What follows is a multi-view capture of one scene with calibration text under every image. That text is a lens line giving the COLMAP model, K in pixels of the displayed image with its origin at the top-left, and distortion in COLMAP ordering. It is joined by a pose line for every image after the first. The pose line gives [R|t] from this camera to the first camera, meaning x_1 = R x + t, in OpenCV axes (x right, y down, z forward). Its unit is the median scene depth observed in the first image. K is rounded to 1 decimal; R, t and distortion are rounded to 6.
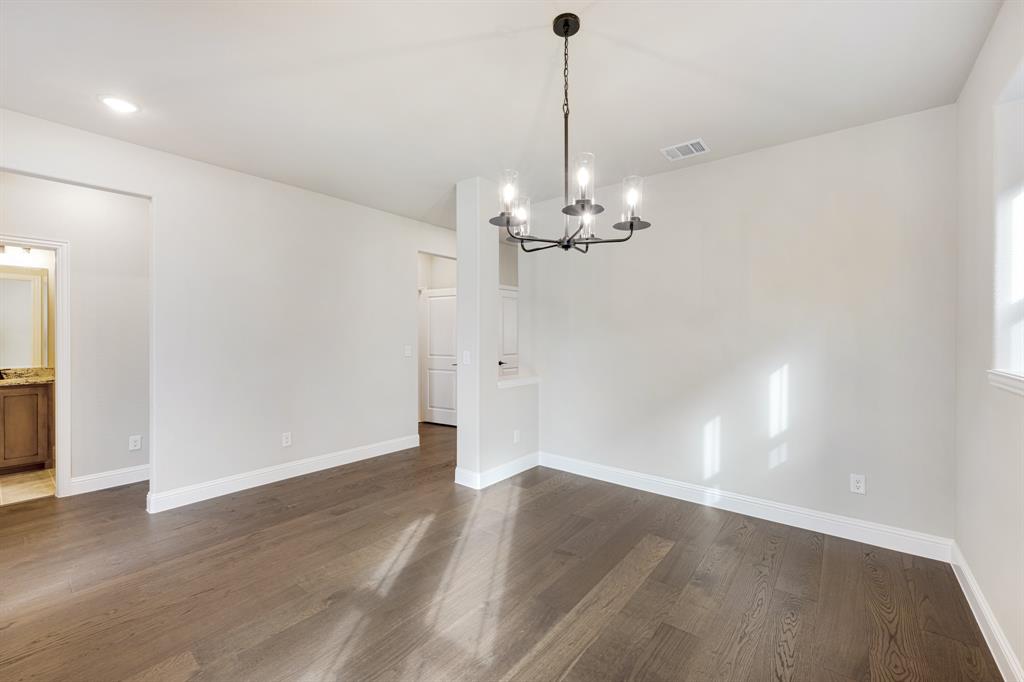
lens RADIAL K [[423.5, 0, 515.8], [0, 423.5, 337.0], [0, 0, 1]] dist [-0.000758, -0.000401]
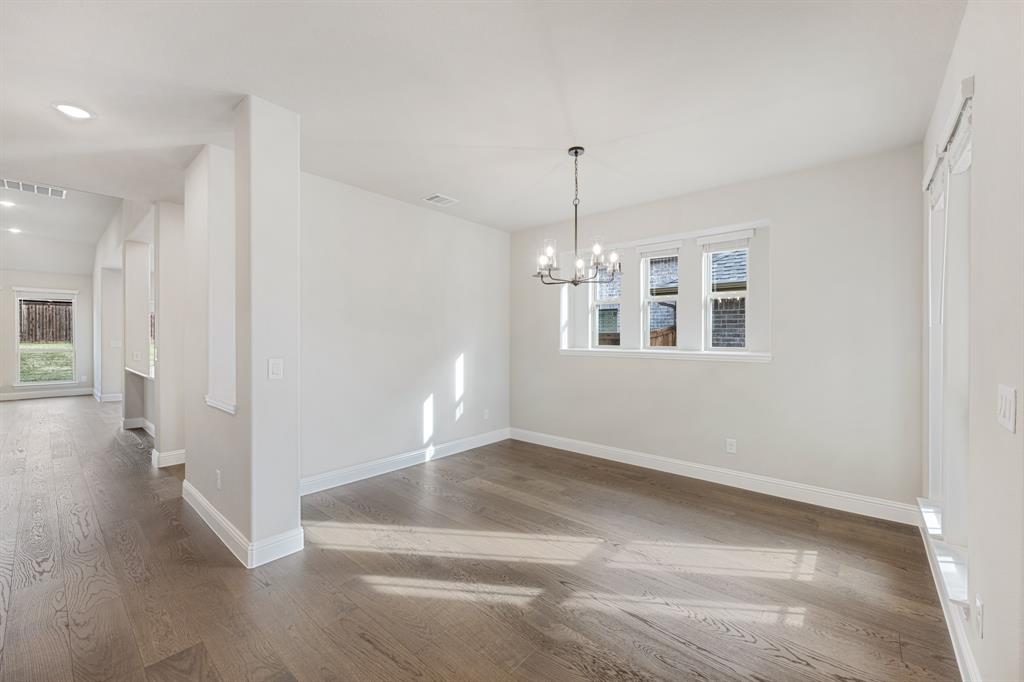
lens RADIAL K [[410.3, 0, 508.0], [0, 410.3, 338.8], [0, 0, 1]] dist [-0.017369, 0.000066]
pose [[0.040275, -0.008609, 0.999152, -0.941265], [0.003858, 0.999957, 0.008460, -0.007246], [-0.999181, 0.003514, 0.040306, 0.751175]]
